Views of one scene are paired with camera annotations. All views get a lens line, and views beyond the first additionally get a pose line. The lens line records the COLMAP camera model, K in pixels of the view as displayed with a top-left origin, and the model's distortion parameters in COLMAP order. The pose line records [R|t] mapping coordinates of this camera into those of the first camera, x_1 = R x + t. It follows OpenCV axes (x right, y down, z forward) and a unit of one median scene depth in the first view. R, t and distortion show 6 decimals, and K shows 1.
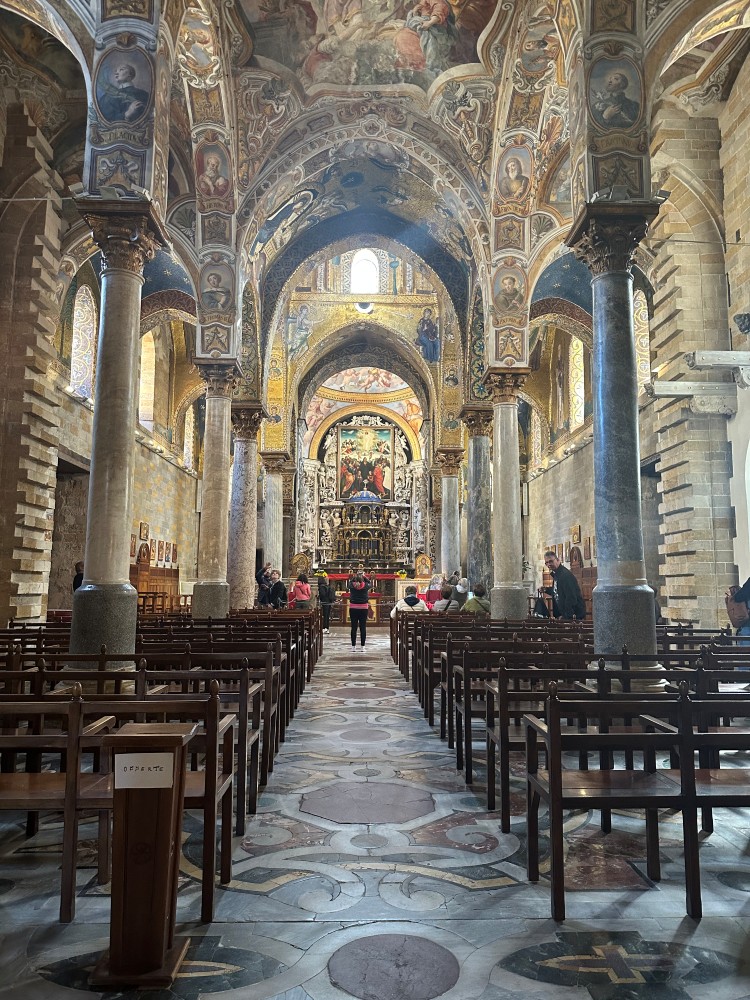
lens RADIAL K [[659.9, 0, 375.0], [0, 659.9, 500.0], [0, 0, 1]] dist [0.109442, -0.164722]
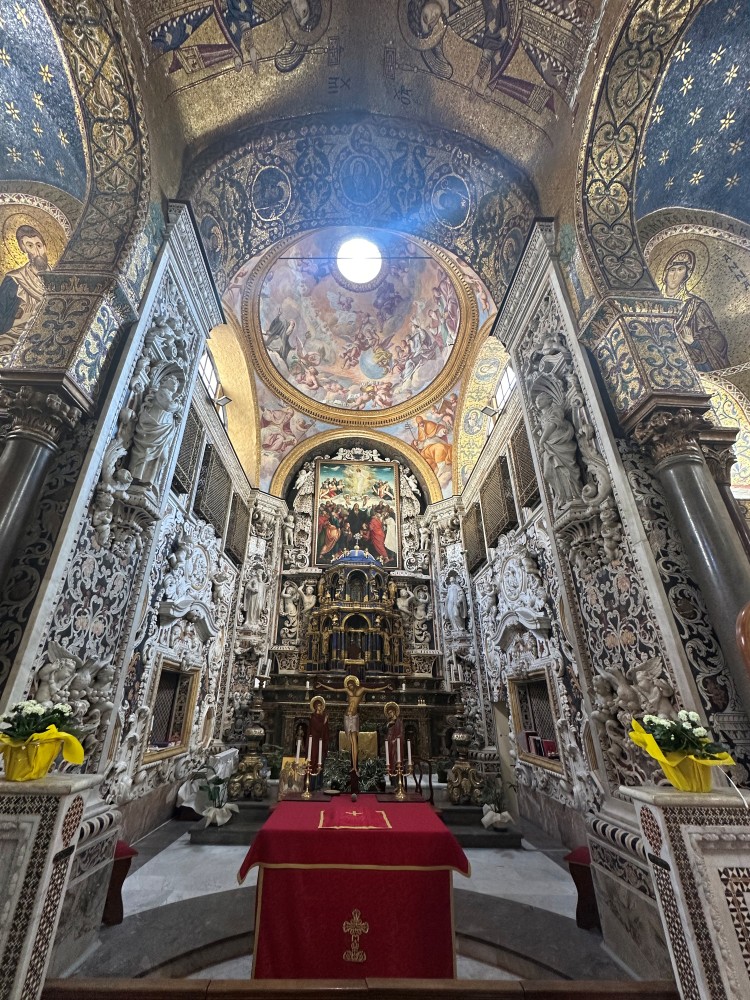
lens RADIAL K [[404.8, 0, 340.8], [0, 404.8, 489.2], [0, 0, 1]] dist [0.000225, -0.000008]
pose [[0.999184, -0.003103, -0.040261, -0.014450], [-0.010918, 0.939143, -0.343353, 0.062017], [0.038876, 0.343513, 0.938343, 0.621762]]
